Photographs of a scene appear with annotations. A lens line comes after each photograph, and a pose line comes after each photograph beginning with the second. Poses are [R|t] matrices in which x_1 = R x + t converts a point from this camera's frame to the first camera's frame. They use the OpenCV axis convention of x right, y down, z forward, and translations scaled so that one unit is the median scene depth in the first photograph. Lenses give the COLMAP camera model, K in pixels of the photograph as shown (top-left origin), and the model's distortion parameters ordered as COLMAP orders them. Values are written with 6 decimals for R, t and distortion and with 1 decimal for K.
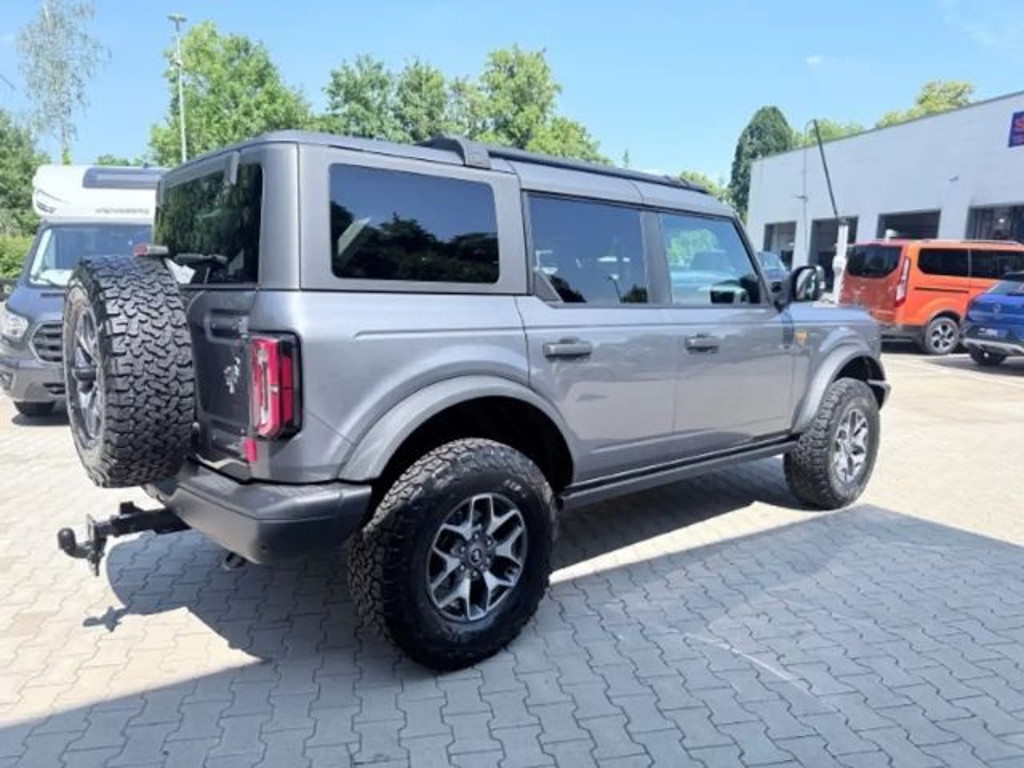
lens RADIAL K [[734.5, 0, 508.8], [0, 734.5, 399.8], [0, 0, 1]] dist [0.041117, -0.045110]
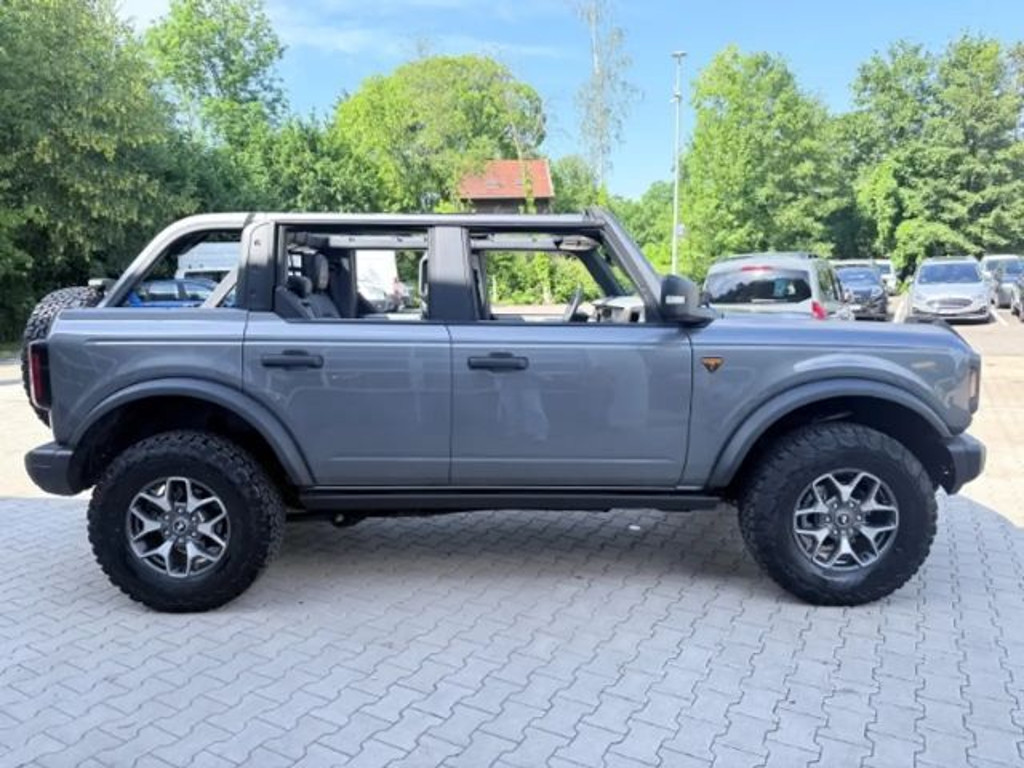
lens RADIAL K [[734.5, 0, 541.5], [0, 734.5, 399.4], [0, 0, 1]] dist [0.041117, -0.045110]
pose [[0.759697, 0.080190, -0.645314, 0.675658], [-0.087689, 0.995936, 0.020528, -0.041678], [0.644338, 0.040992, 0.763641, 0.257594]]
